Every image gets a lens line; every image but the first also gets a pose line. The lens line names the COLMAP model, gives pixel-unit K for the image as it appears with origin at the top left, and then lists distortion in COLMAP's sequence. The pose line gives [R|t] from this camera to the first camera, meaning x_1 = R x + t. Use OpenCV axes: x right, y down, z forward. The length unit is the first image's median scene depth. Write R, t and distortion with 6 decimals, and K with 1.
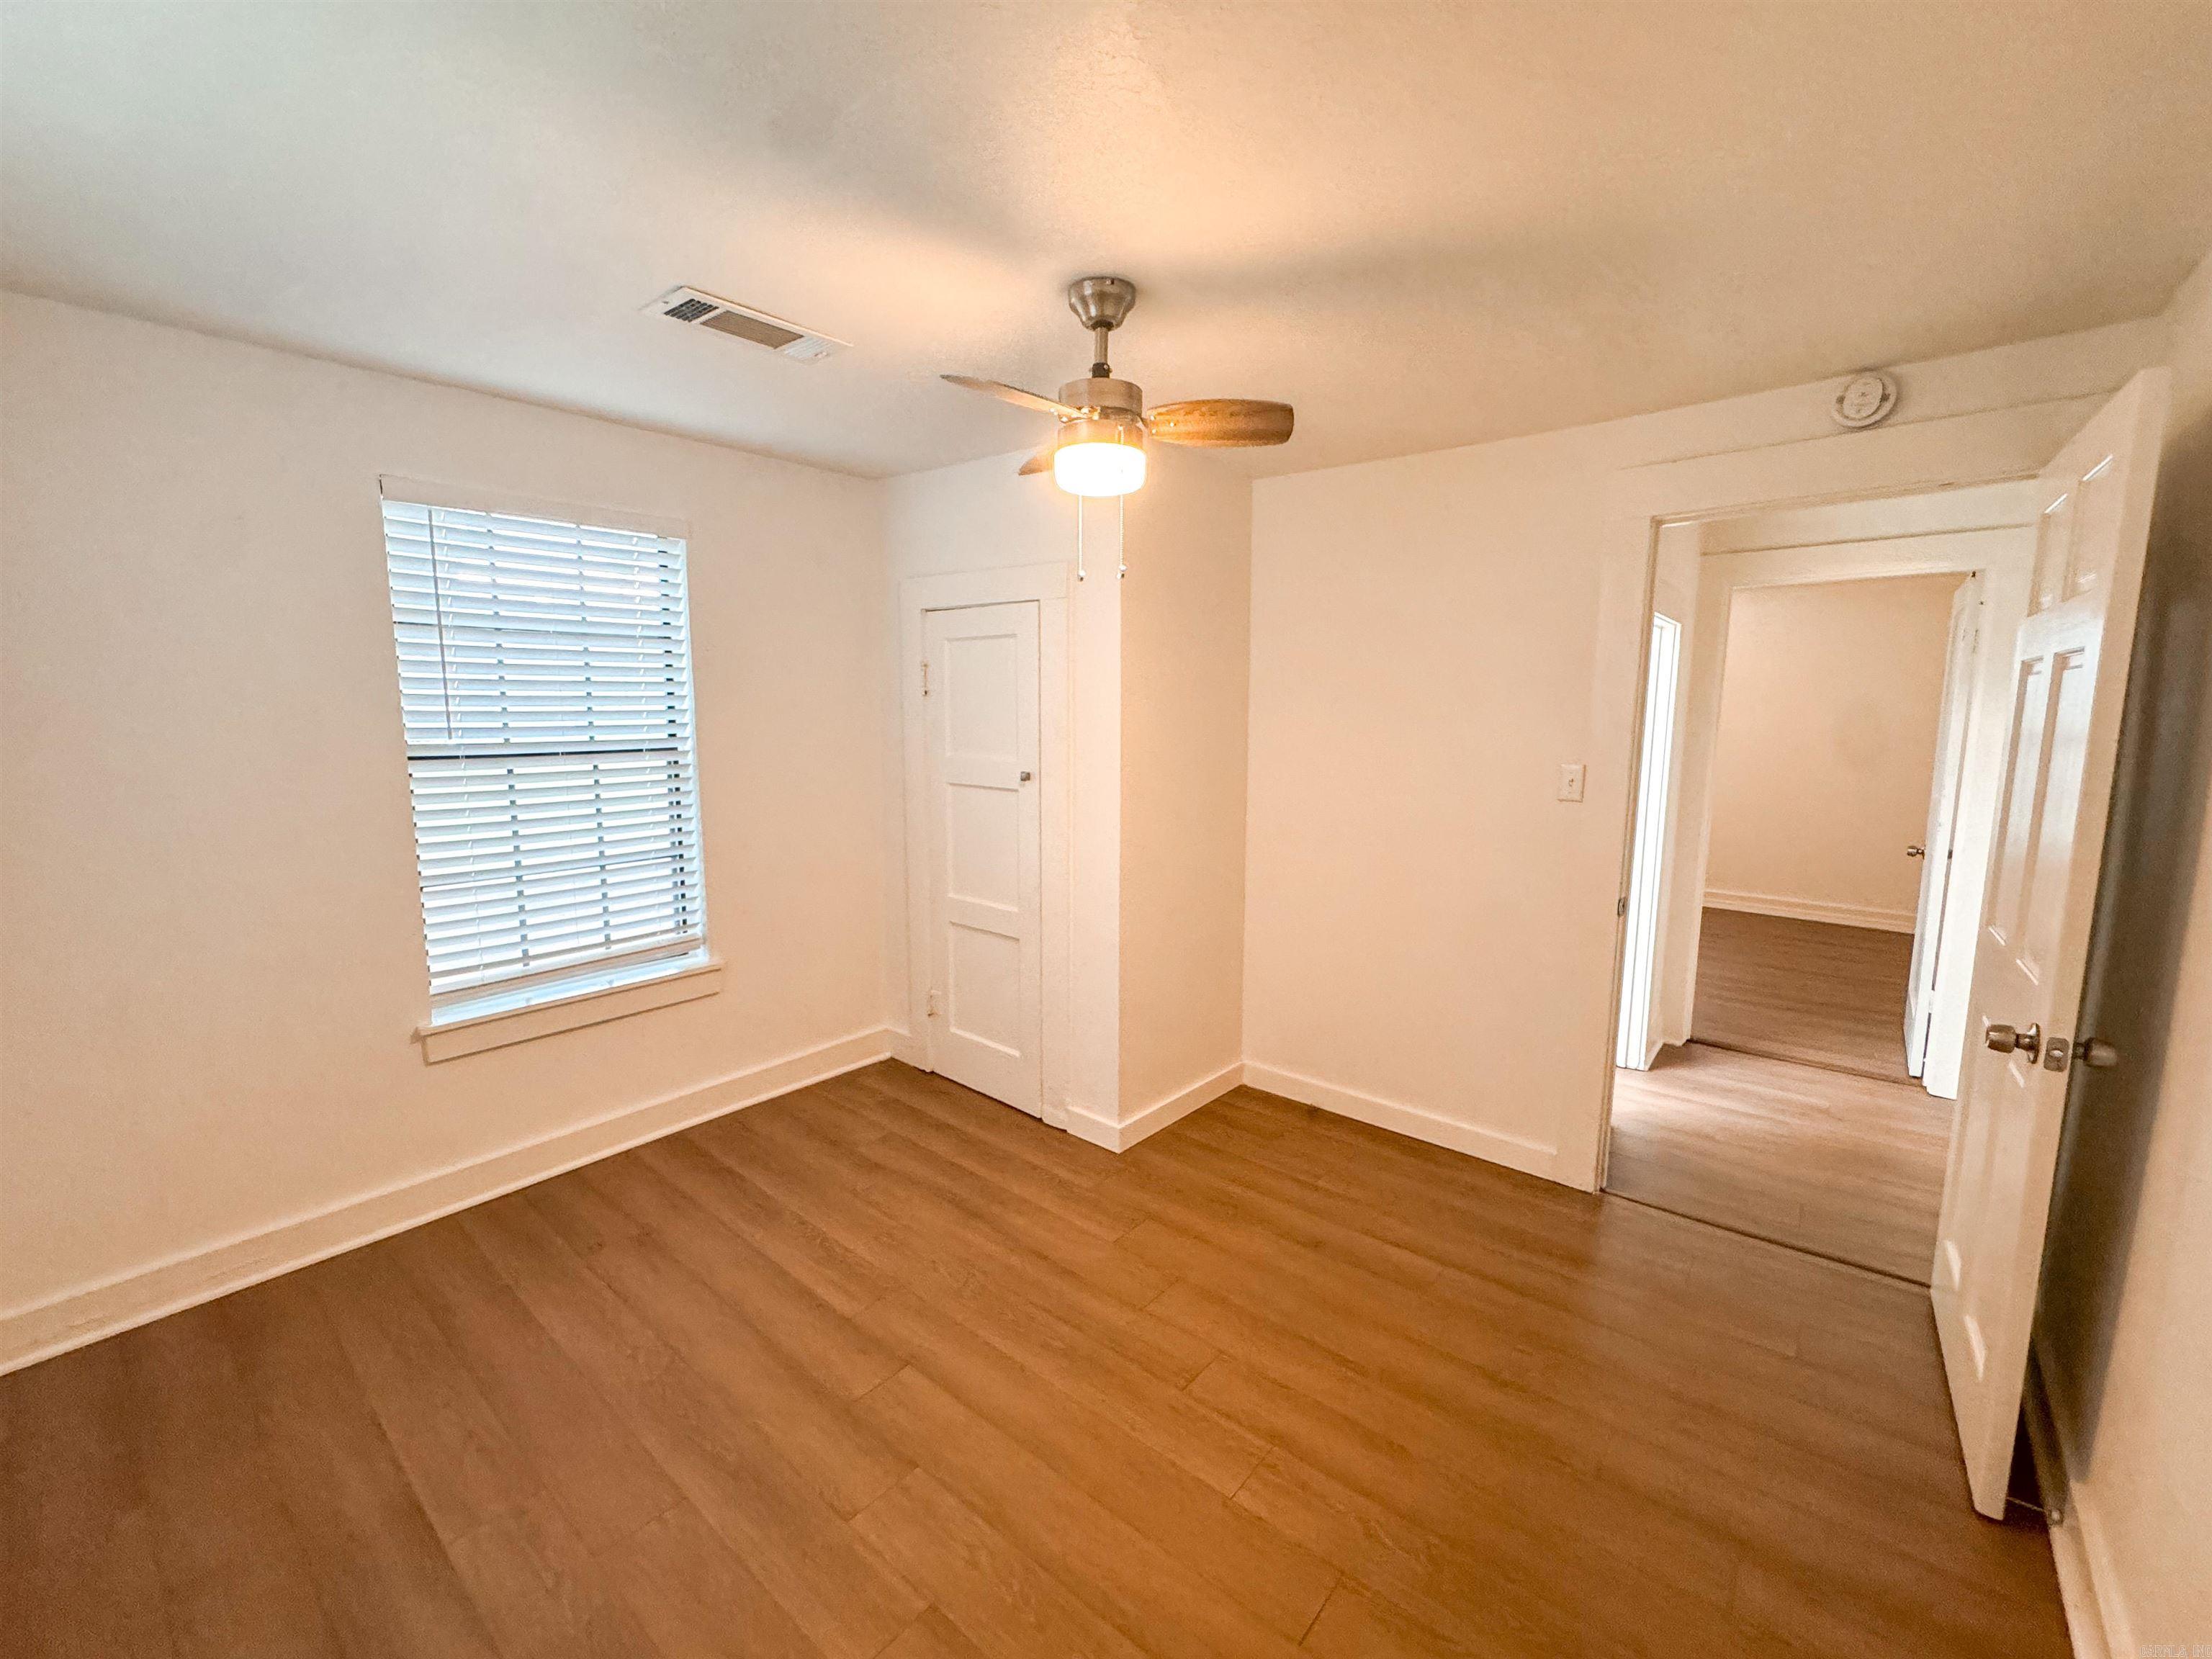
lens RADIAL K [[914.7, 0, 1101.8], [0, 914.7, 822.8], [0, 0, 1]] dist [-0.001764, 0.000172]
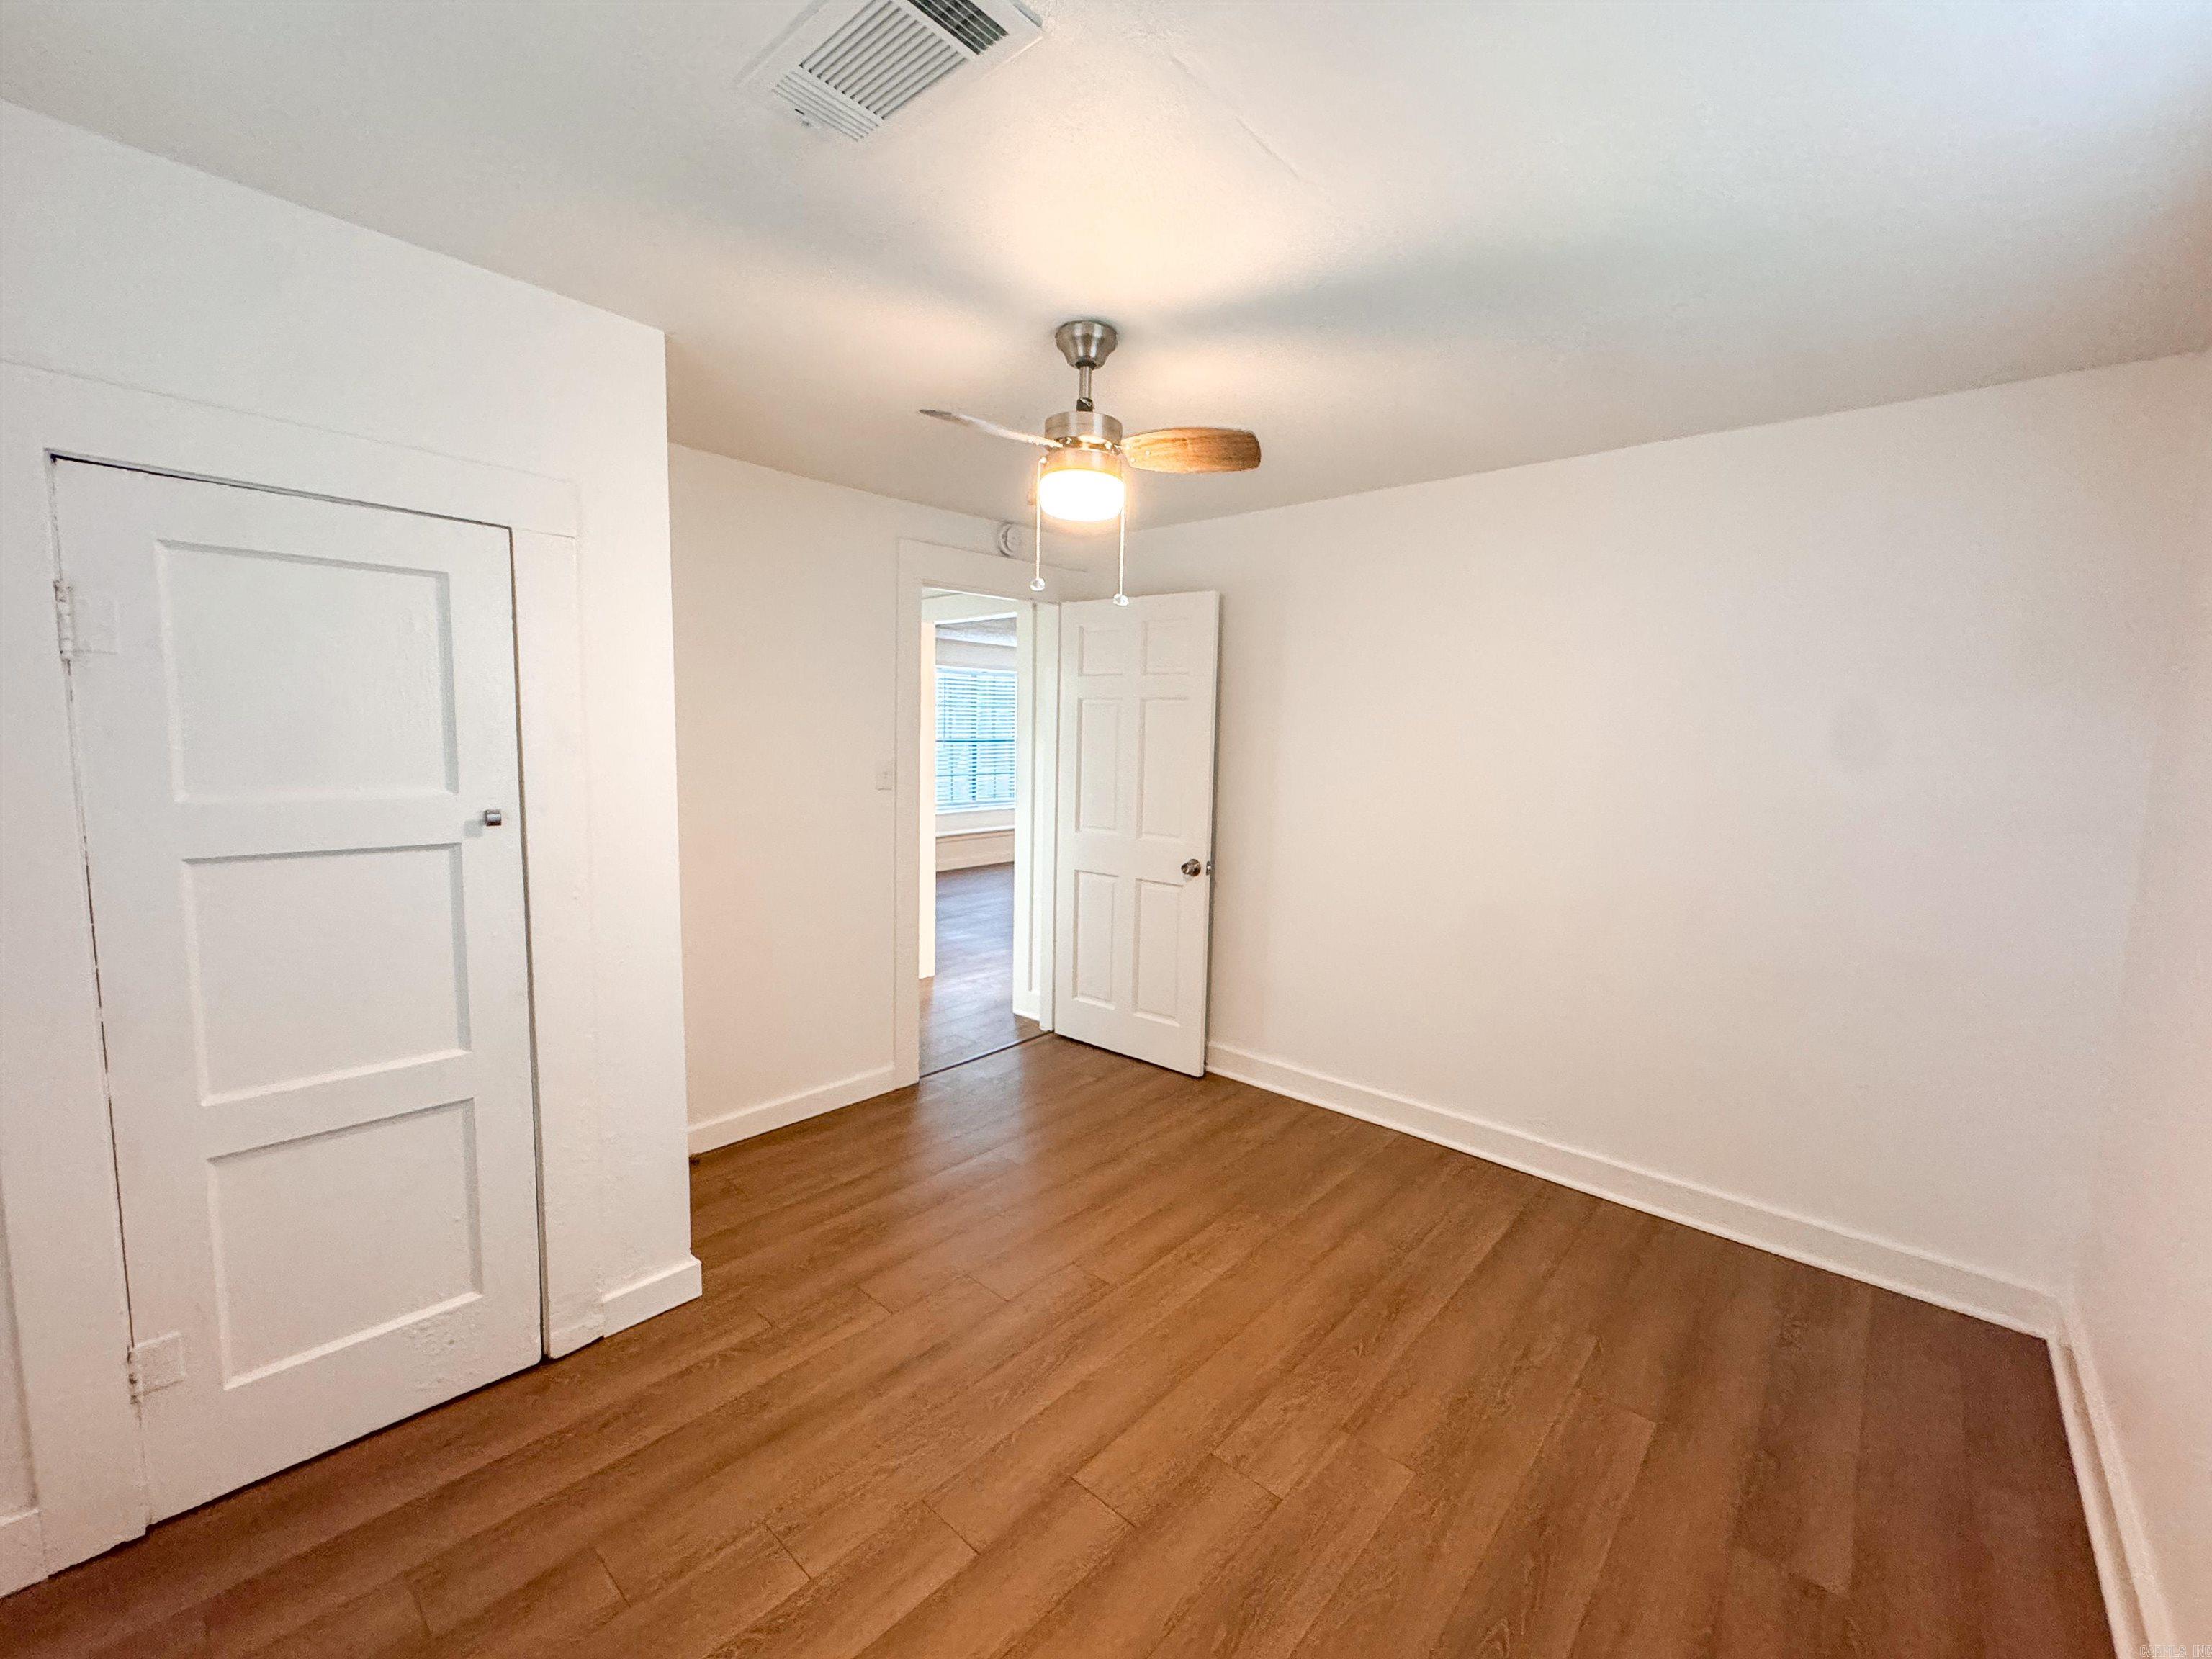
lens RADIAL K [[914.7, 0, 1101.8], [0, 914.7, 822.8], [0, 0, 1]] dist [-0.001764, 0.000172]
pose [[0.032811, -0.106145, 0.993809, -0.774041], [0.104859, 0.989222, 0.102193, -0.078675], [-0.993946, 0.100857, 0.043588, 0.674941]]
